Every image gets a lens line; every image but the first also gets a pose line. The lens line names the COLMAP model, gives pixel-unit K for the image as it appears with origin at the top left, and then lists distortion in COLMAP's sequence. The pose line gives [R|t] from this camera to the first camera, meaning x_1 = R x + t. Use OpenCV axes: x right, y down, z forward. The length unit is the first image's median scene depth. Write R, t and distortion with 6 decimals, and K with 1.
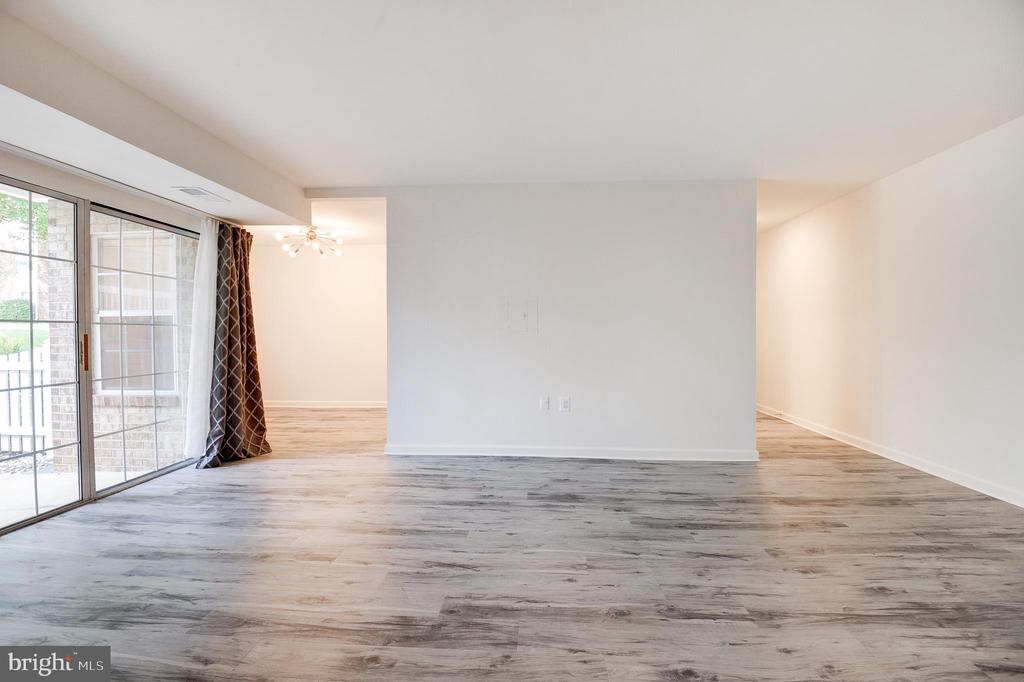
lens RADIAL K [[469.6, 0, 539.1], [0, 469.6, 340.9], [0, 0, 1]] dist [0.013672, -0.023940]
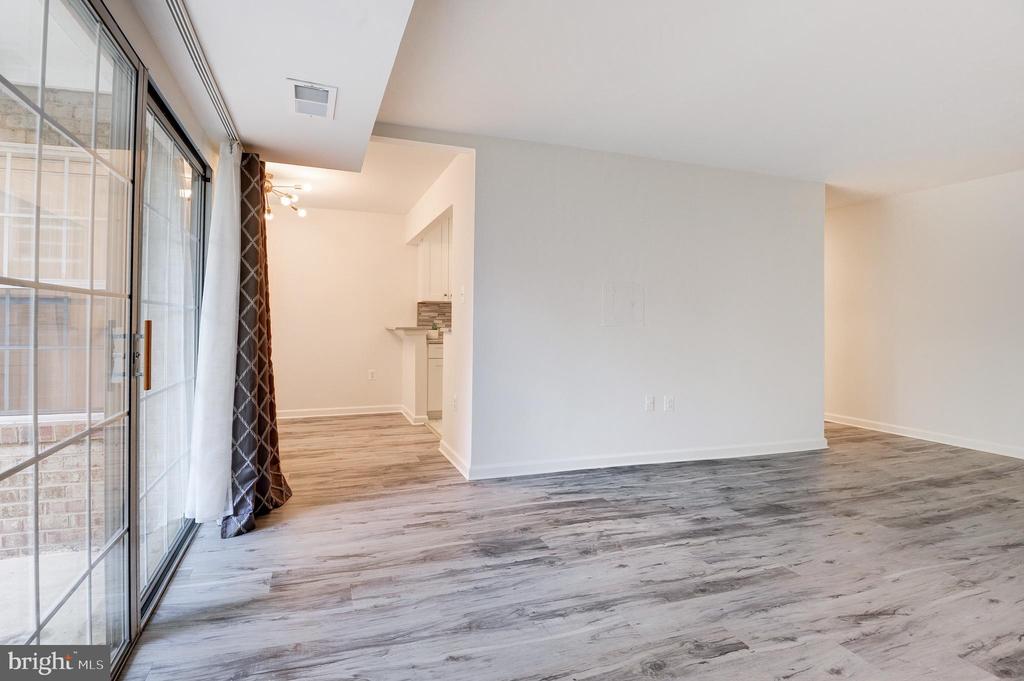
lens RADIAL K [[476.3, 0, 514.7], [0, 476.3, 319.2], [0, 0, 1]] dist [0.002754, -0.014489]
pose [[0.926164, 0.016885, 0.376742, -0.790232], [-0.008341, 0.999670, -0.024299, -0.005224], [-0.377028, 0.019363, 0.925999, 0.348997]]
